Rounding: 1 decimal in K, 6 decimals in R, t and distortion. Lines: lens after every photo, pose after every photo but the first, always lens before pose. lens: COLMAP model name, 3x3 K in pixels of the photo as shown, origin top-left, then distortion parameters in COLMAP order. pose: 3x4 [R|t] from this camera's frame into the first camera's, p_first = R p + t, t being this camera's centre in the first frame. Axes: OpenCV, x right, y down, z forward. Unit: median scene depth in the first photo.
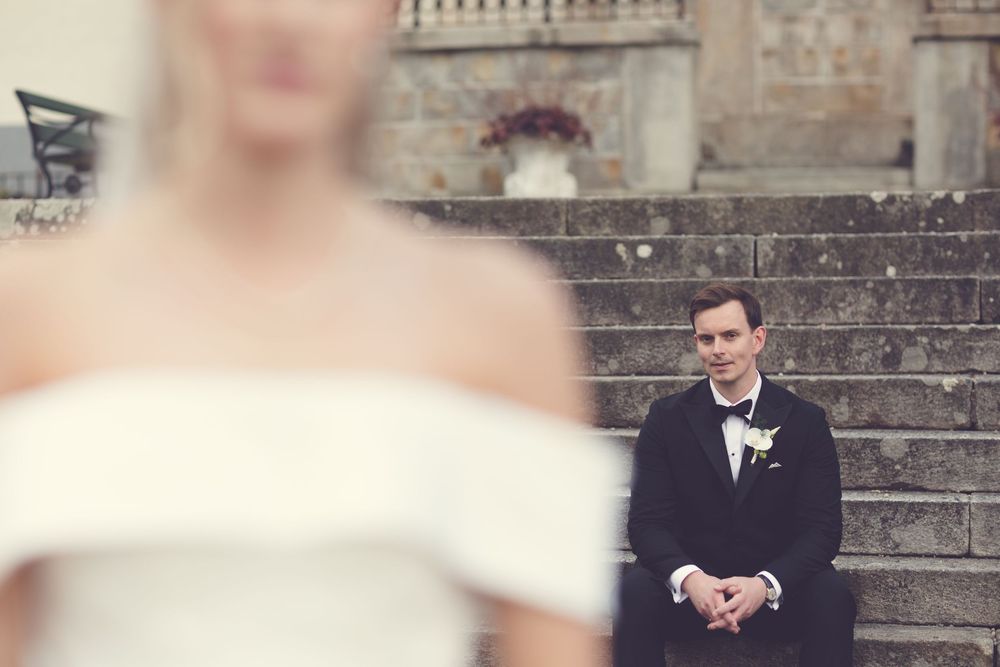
lens RADIAL K [[2538.6, 0, 489.7], [0, 2538.6, 385.5], [0, 0, 1]] dist [-0.104278, 0.000000]
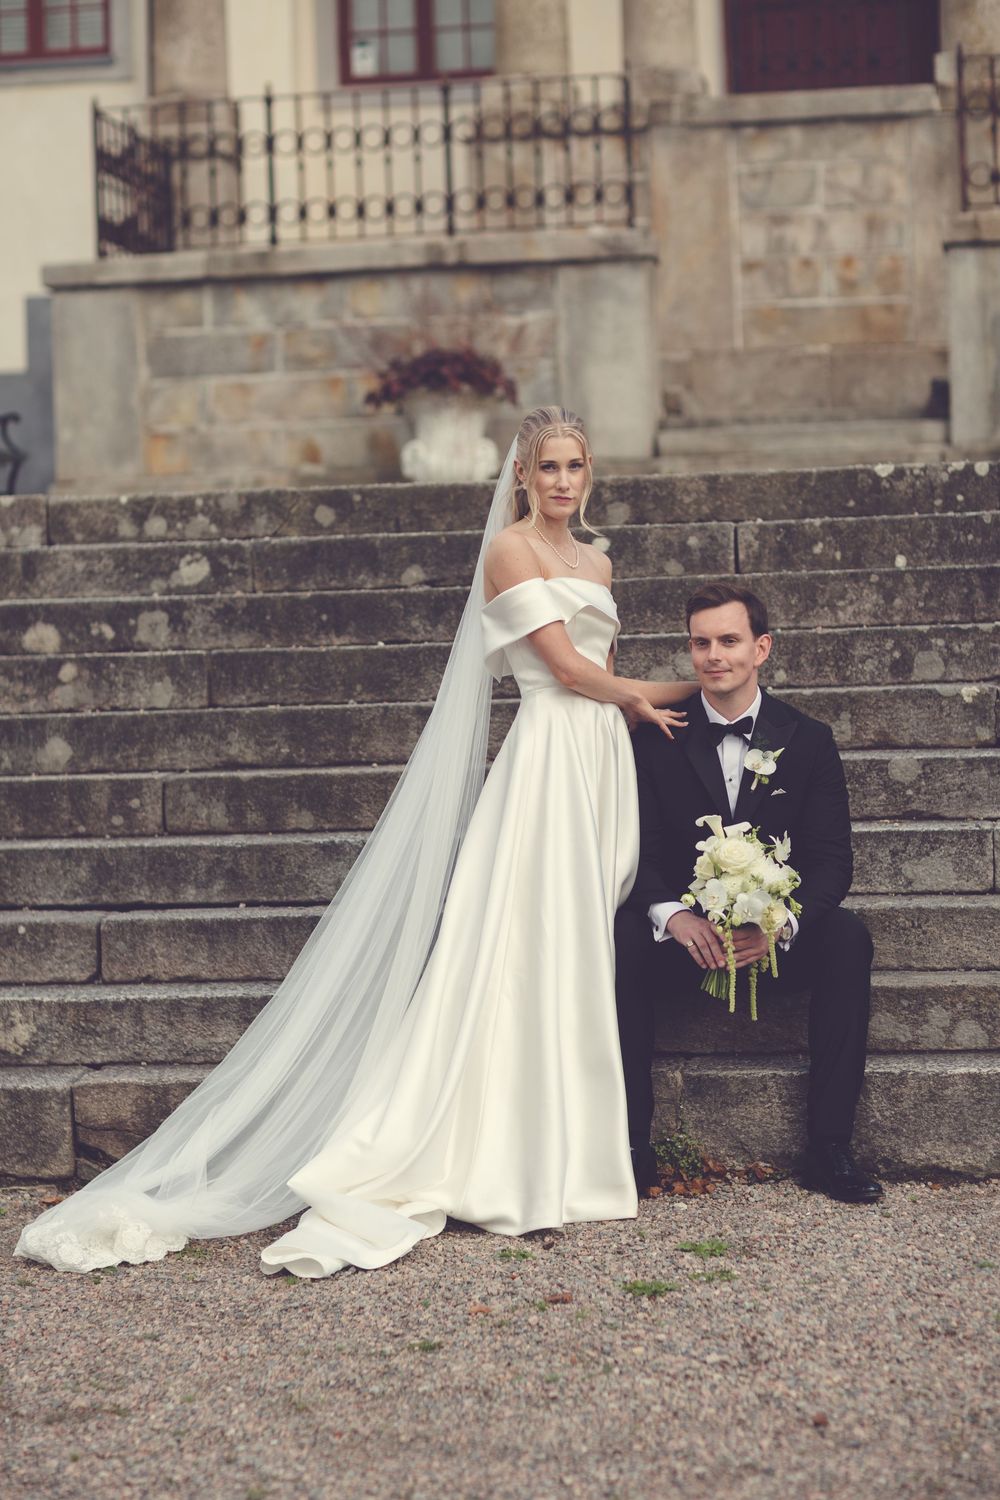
lens RADIAL K [[3807.9, 0, 479.9], [0, 3807.9, 696.6], [0, 0, 1]] dist [-0.104278, 0.000000]
pose [[0.999026, -0.028861, 0.033365, -0.021449], [0.029245, 0.999511, -0.011084, 0.008859], [-0.033029, 0.012049, 0.999382, -0.237575]]
